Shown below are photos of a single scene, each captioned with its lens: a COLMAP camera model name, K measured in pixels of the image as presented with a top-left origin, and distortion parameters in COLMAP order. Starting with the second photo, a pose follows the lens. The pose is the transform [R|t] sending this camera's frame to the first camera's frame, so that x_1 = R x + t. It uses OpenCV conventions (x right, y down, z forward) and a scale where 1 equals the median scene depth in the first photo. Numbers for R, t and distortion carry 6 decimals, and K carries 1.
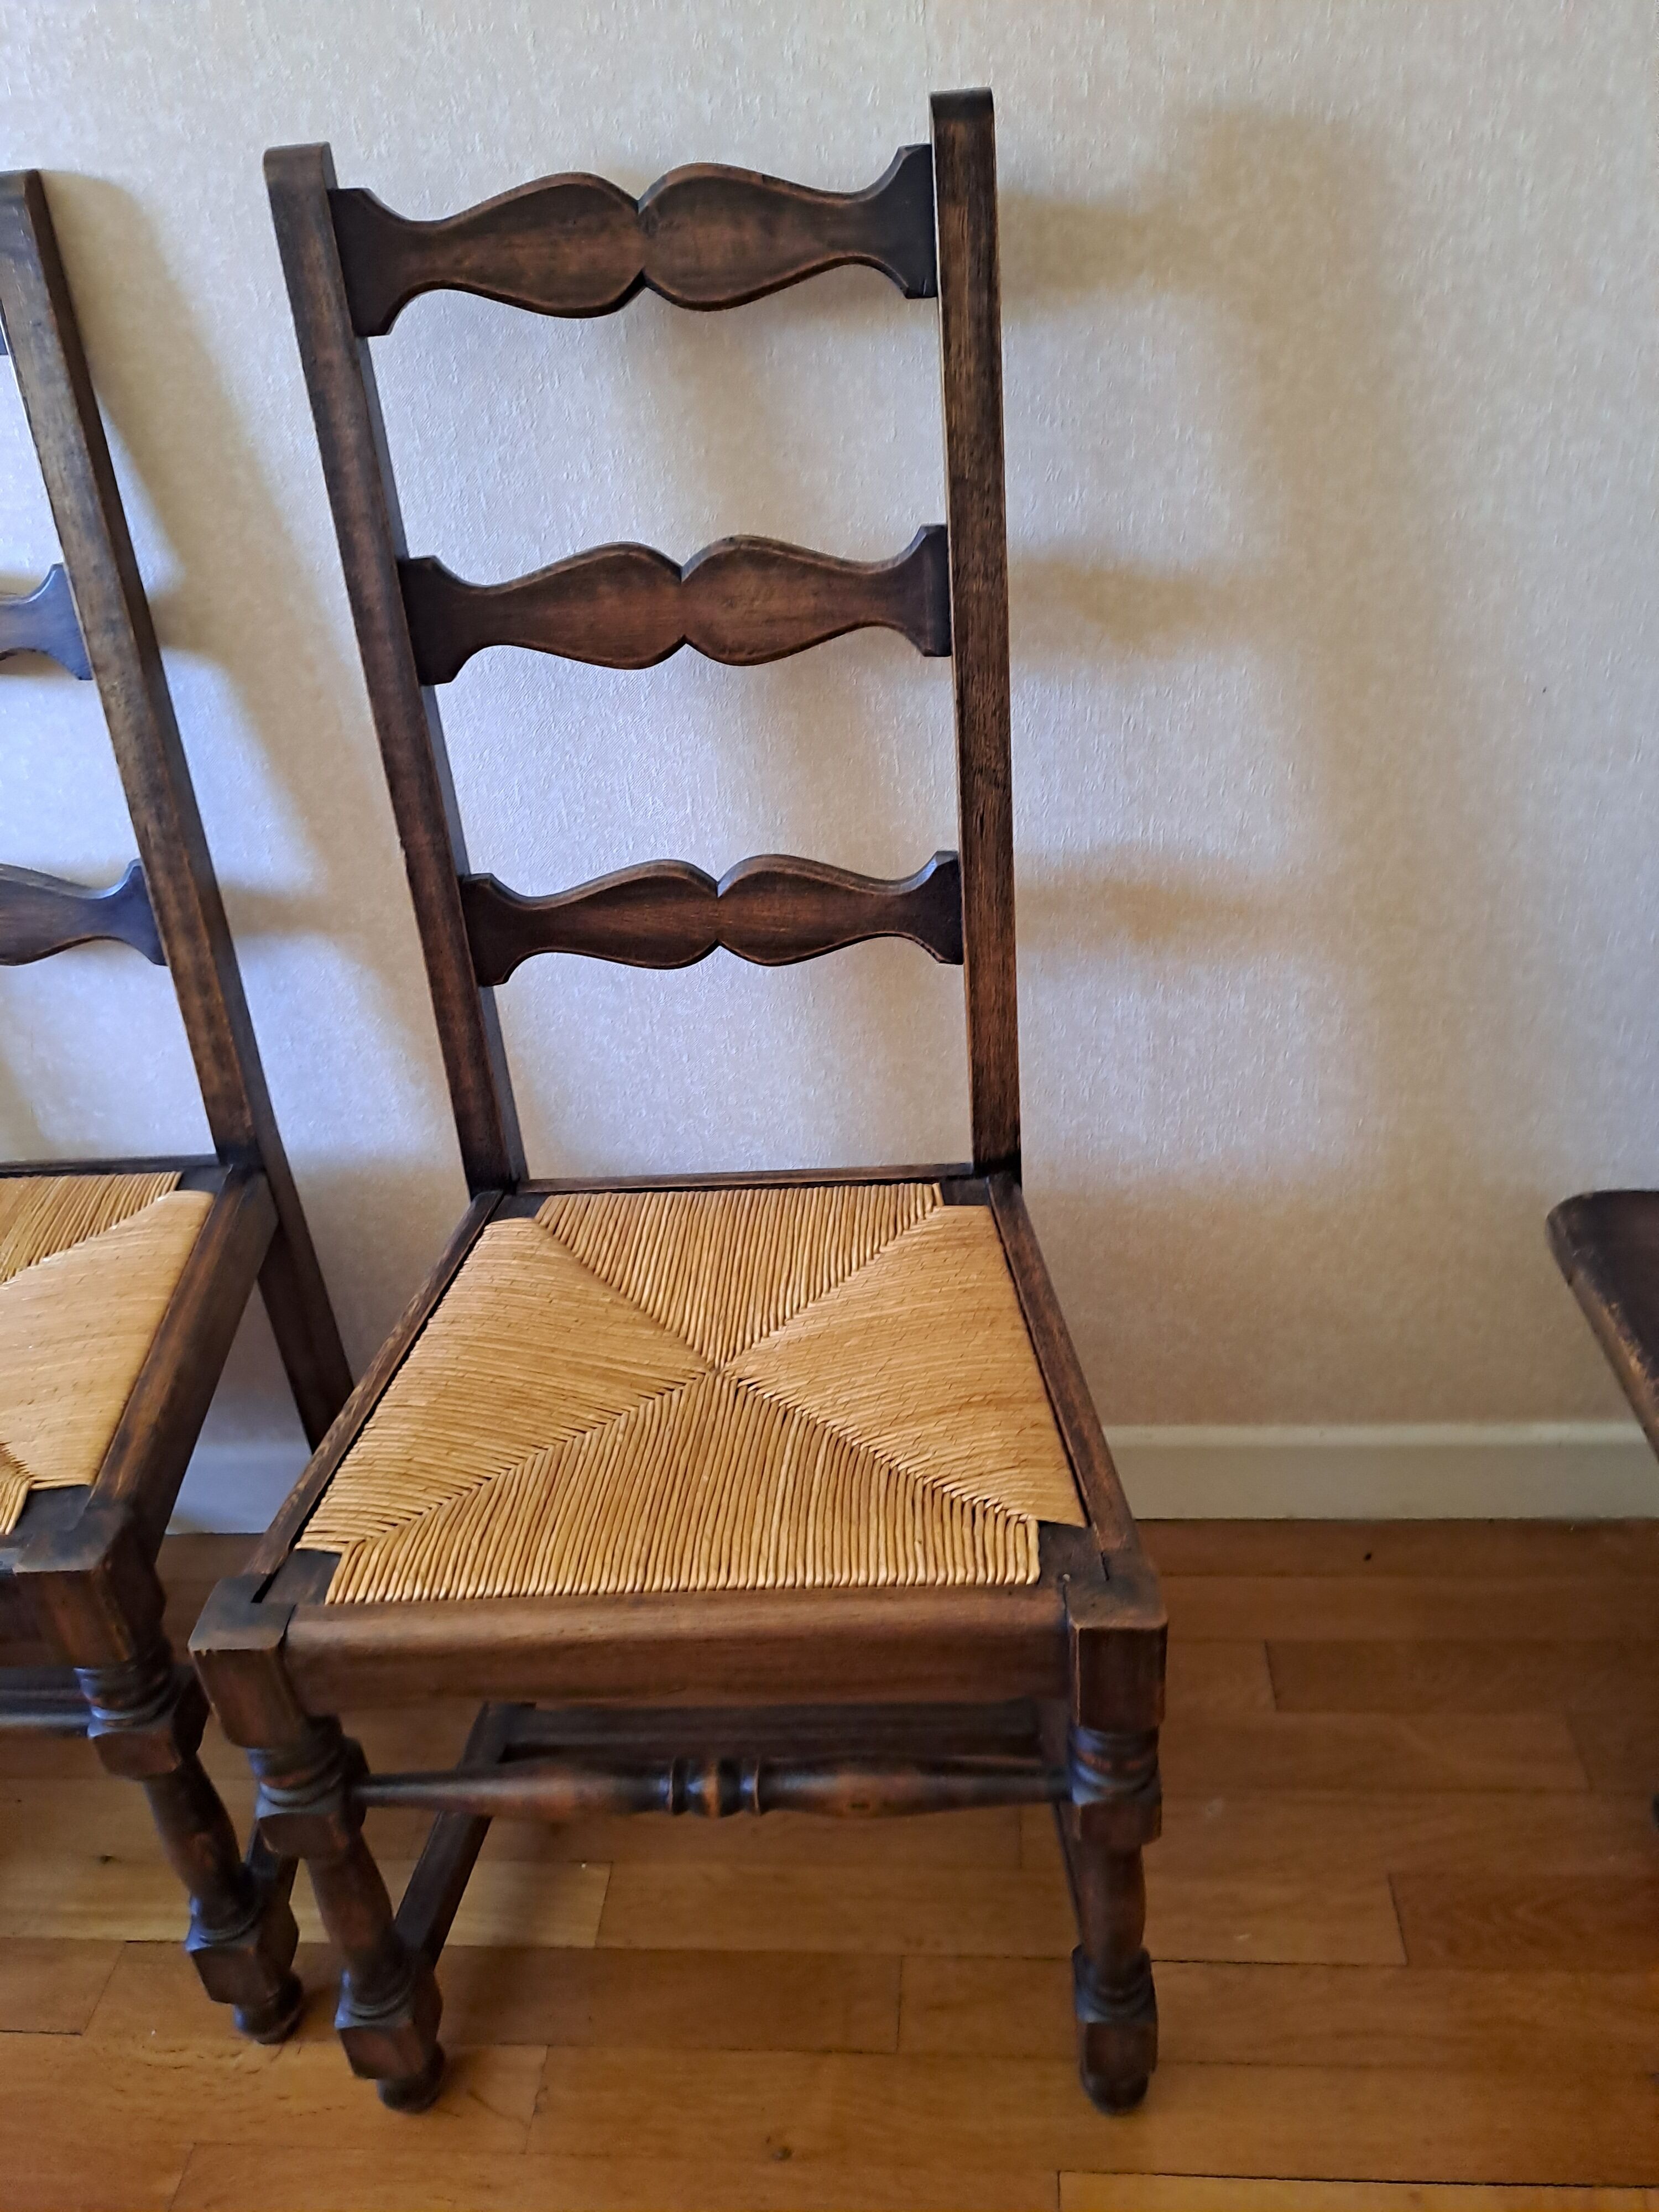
lens RADIAL K [[1650.3, 0, 854.3], [0, 1650.3, 1145.7], [0, 0, 1]] dist [0.119440, -0.162075]
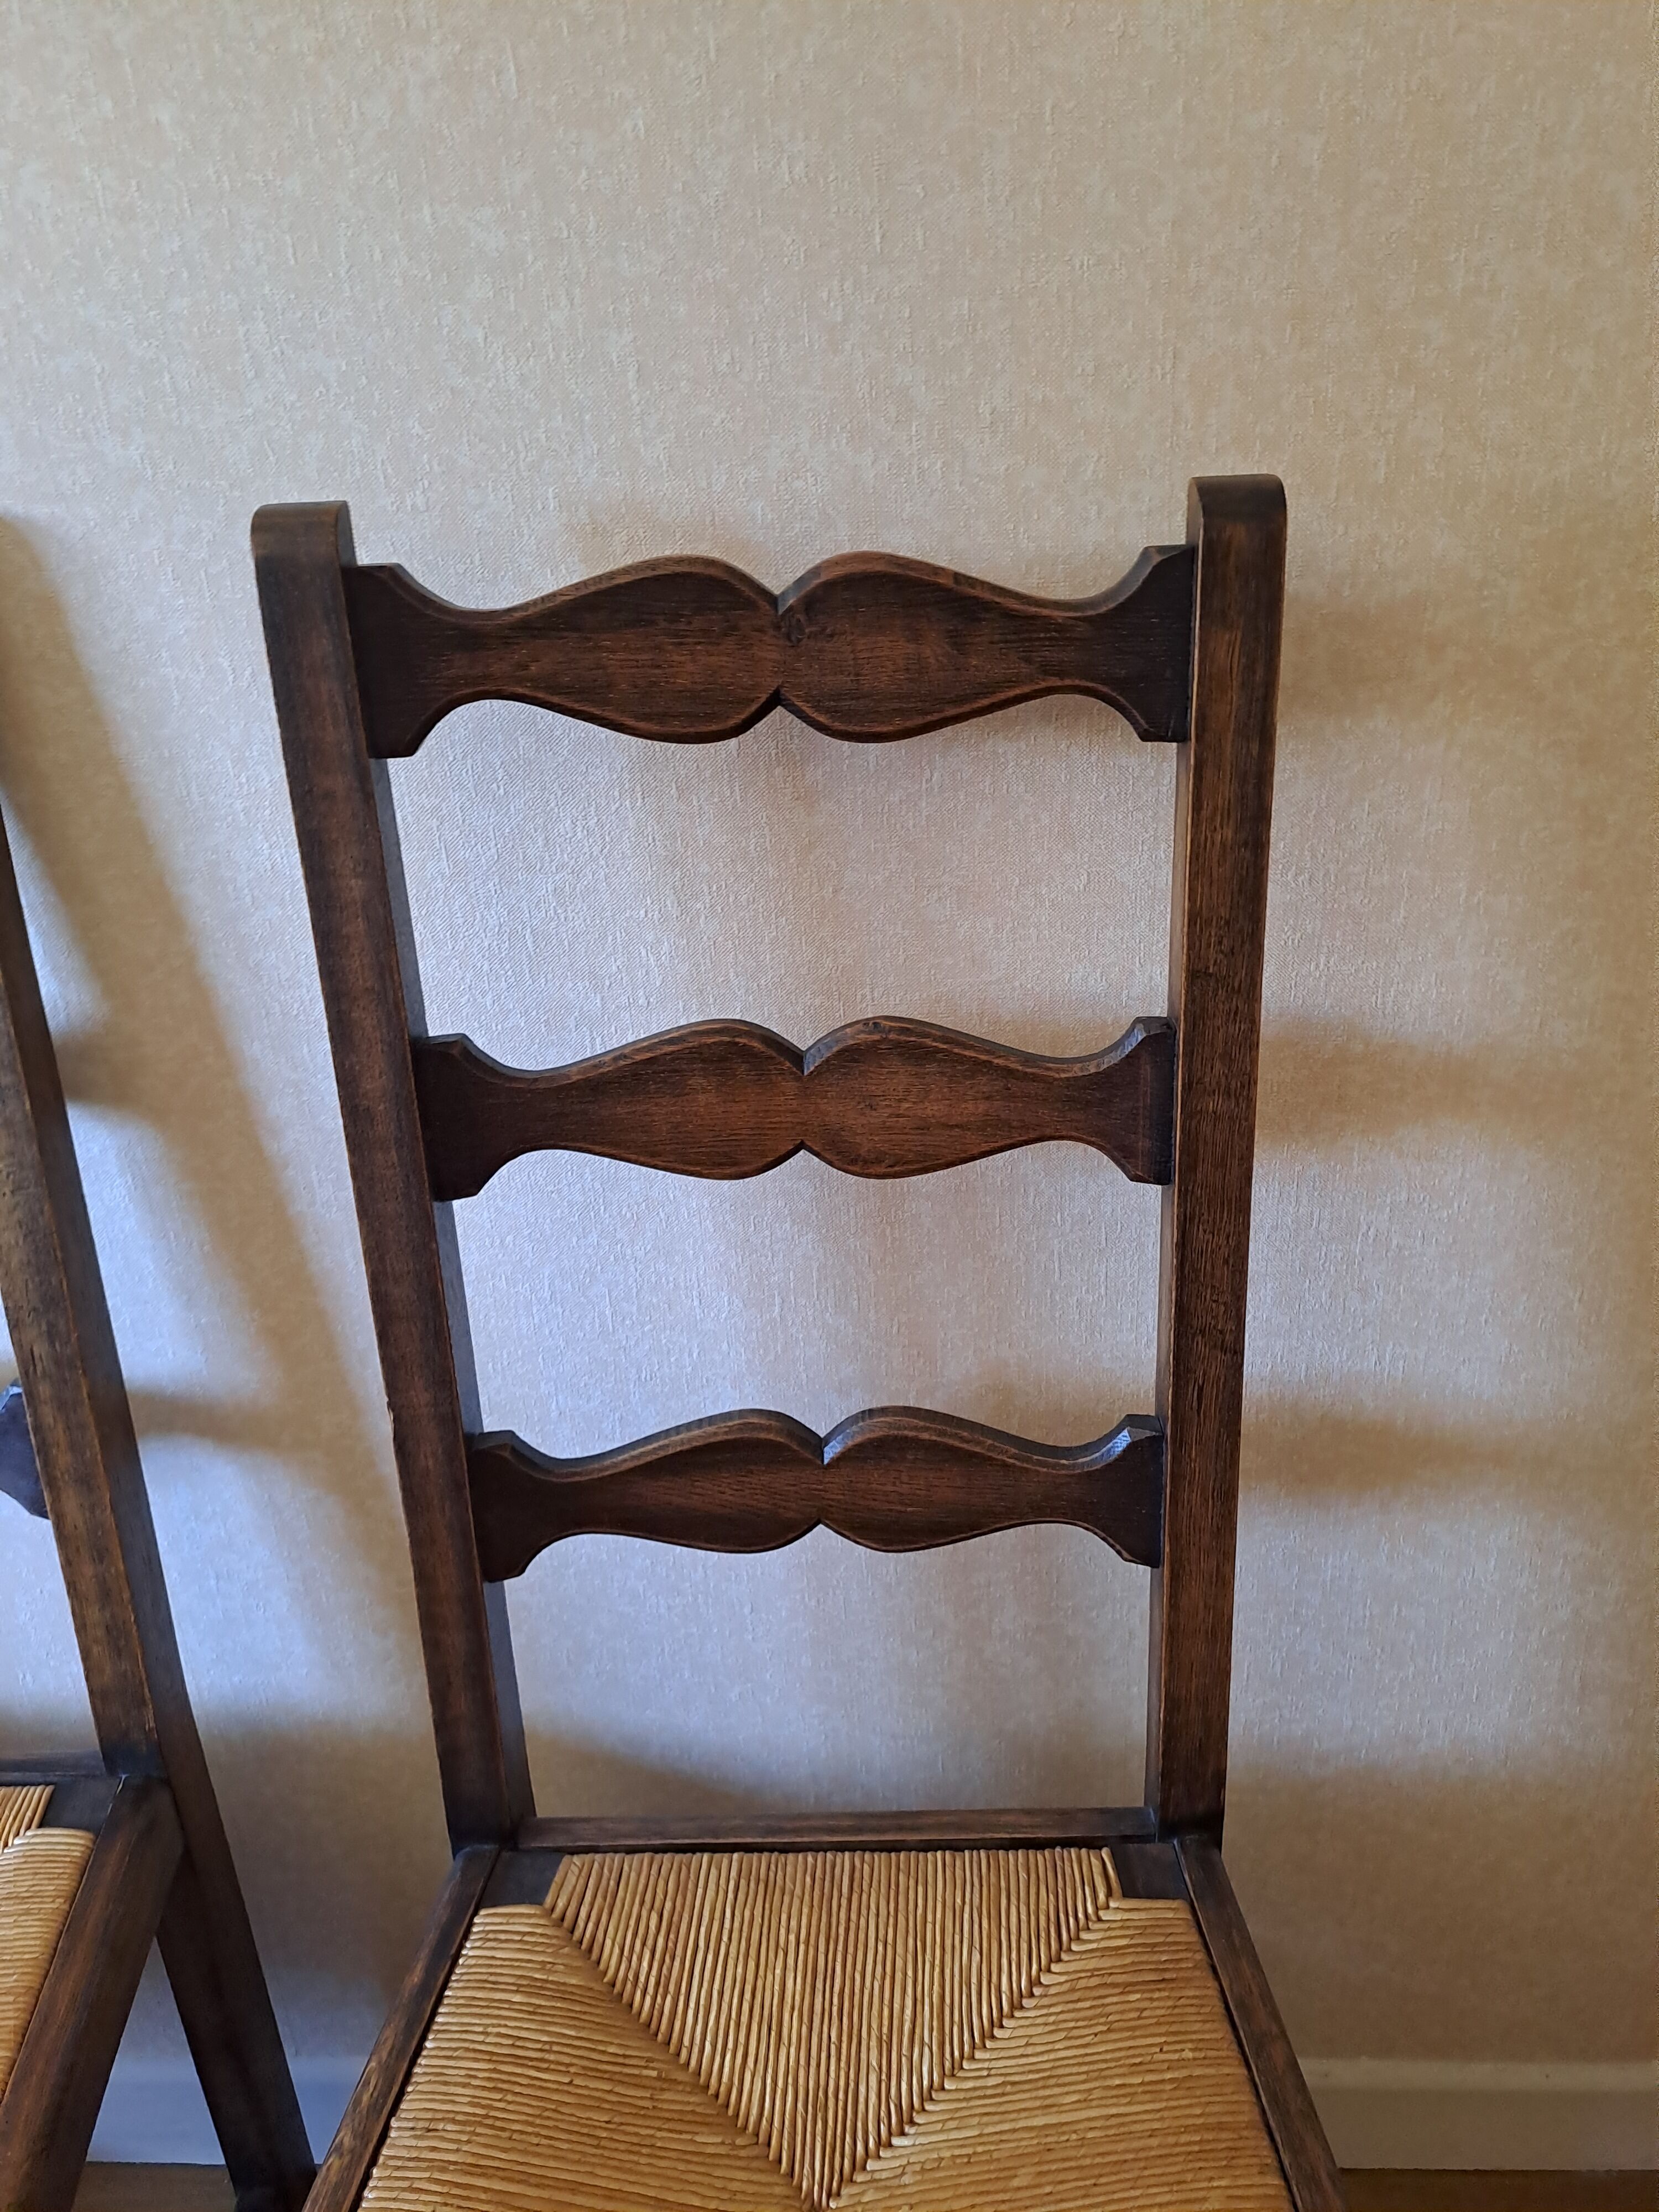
lens RADIAL K [[1650.3, 0, 888.8], [0, 1650.3, 1161.6], [0, 0, 1]] dist [0.156487, -0.307361]
pose [[0.998460, 0.025871, 0.049067, -0.096181], [-0.021240, 0.995471, -0.092661, -0.222844], [-0.051242, 0.091476, 0.994488, 0.268232]]
